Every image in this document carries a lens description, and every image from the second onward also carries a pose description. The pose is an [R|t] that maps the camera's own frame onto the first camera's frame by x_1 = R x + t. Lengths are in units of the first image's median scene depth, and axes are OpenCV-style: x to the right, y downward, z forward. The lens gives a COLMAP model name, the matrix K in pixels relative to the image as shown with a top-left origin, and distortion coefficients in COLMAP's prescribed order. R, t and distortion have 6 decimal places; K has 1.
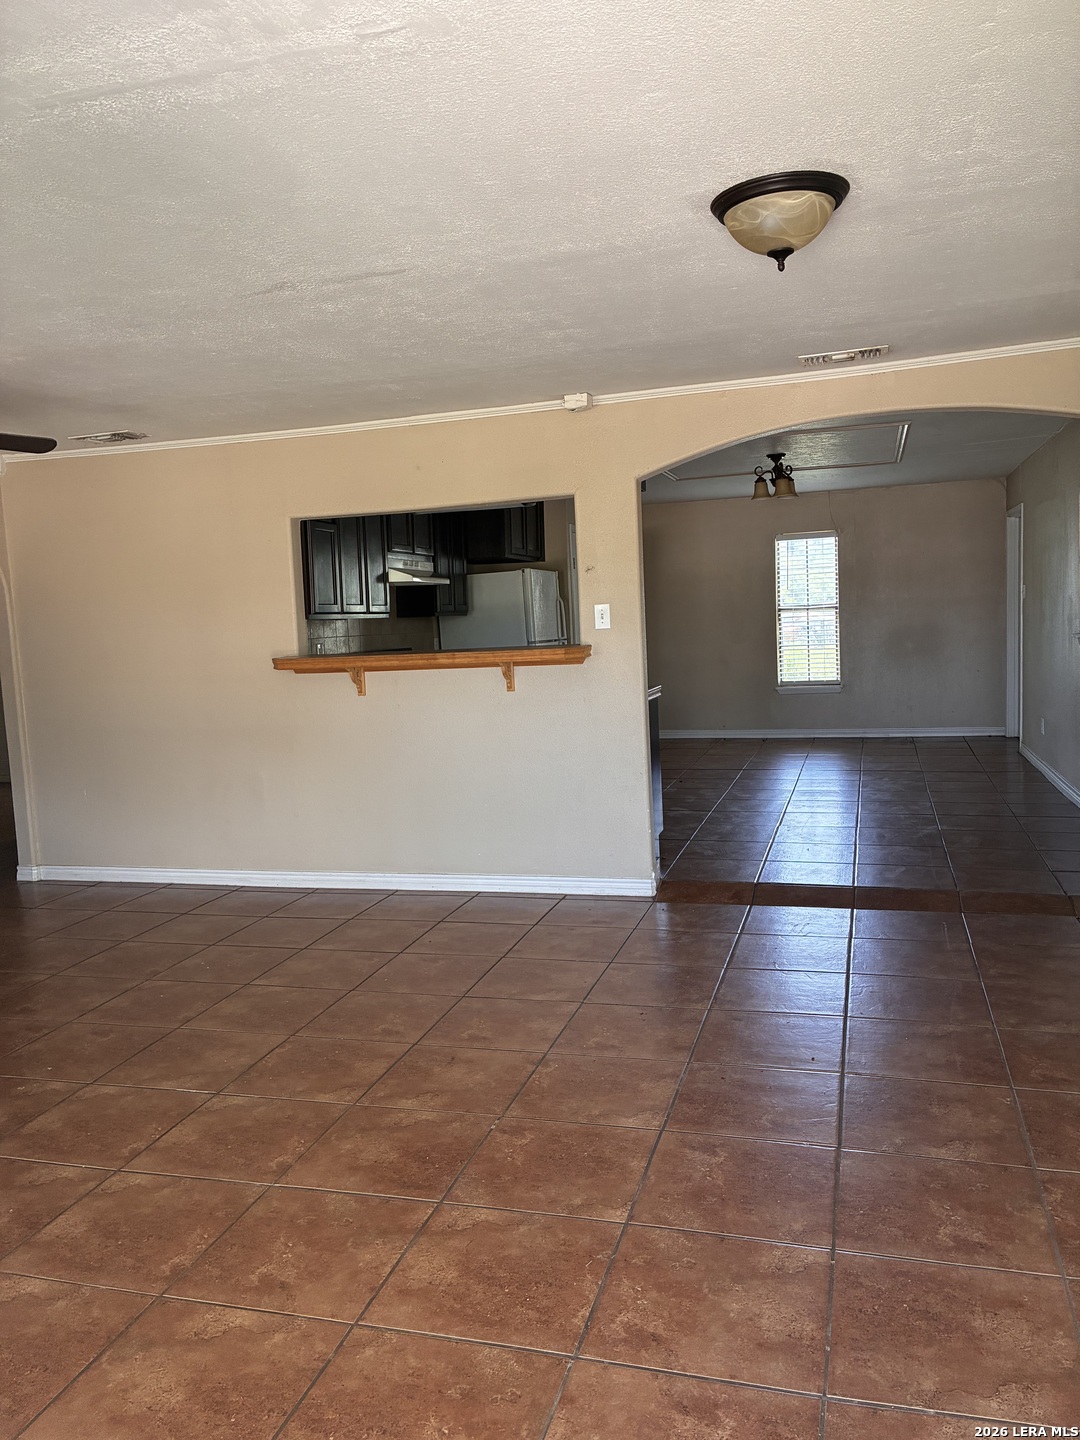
lens RADIAL K [[1097.9, 0, 537.9], [0, 1097.9, 722.9], [0, 0, 1]] dist [0.020538, -0.026237]
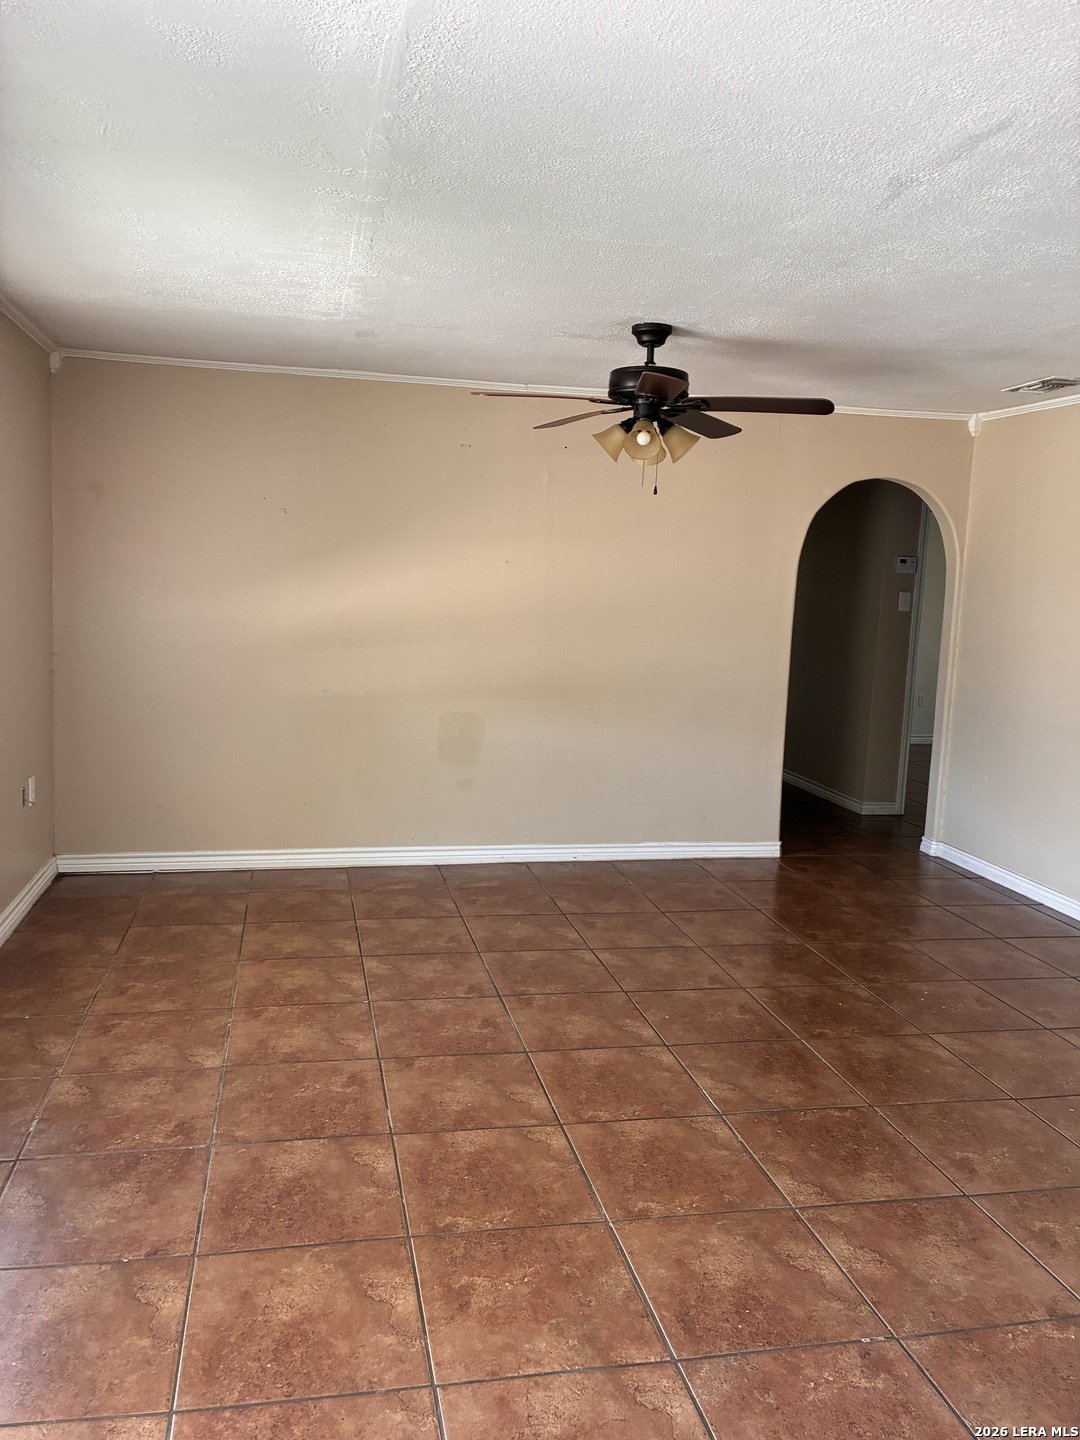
lens RADIAL K [[1097.9, 0, 533.0], [0, 1097.9, 709.9], [0, 0, 1]] dist [0.020538, -0.026237]
pose [[0.460256, 0.175718, -0.870223, 0.401261], [-0.155463, 0.981023, 0.115867, -0.079922], [0.874068, 0.081959, 0.478839, 0.431146]]
